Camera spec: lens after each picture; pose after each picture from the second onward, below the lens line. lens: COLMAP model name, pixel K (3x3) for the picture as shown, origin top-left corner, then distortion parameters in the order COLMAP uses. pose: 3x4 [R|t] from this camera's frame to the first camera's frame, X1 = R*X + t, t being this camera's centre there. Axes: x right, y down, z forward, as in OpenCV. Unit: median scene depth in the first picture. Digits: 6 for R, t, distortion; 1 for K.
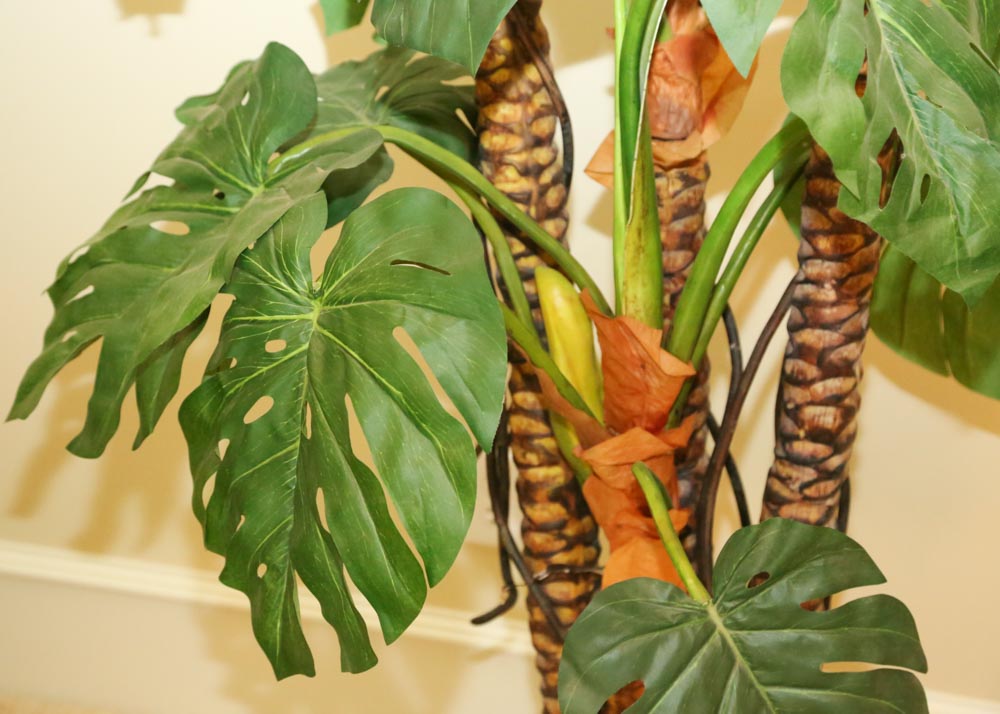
lens RADIAL K [[1945.6, 0, 502.5], [0, 1945.6, 353.7], [0, 0, 1]] dist [0.248842, 0.000000]
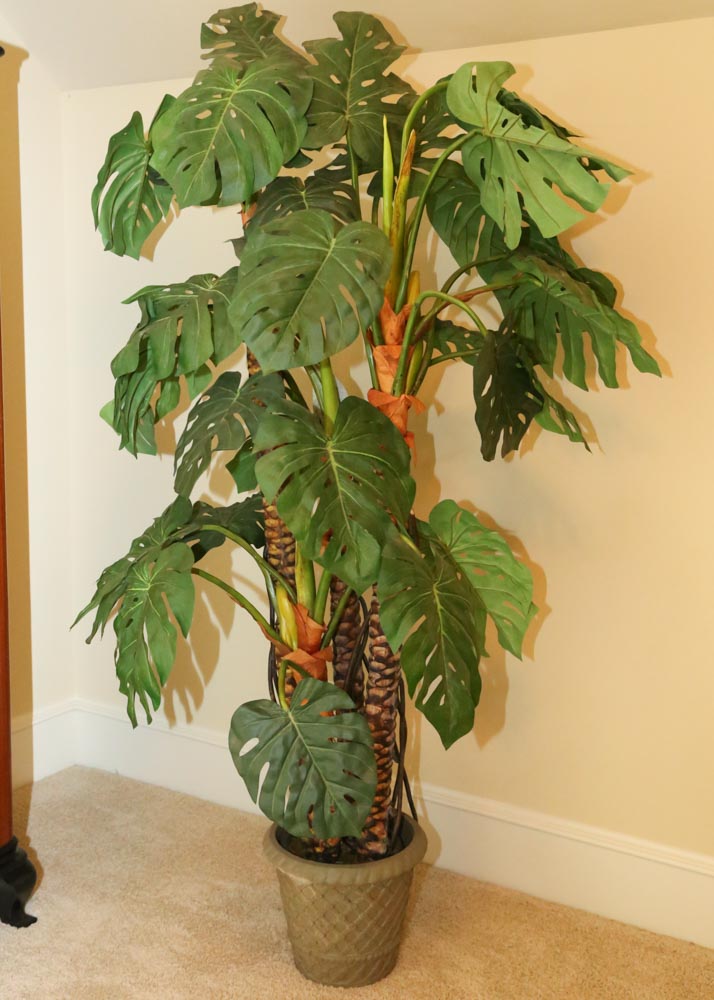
lens RADIAL K [[1140.3, 0, 375.0], [0, 1140.3, 487.2], [0, 0, 1]] dist [0.001559, 0.000000]
pose [[0.974595, 0.033414, -0.221466, 0.459424], [-0.073137, 0.982082, -0.173681, 0.077946], [0.211695, 0.185466, 0.959577, -0.395205]]
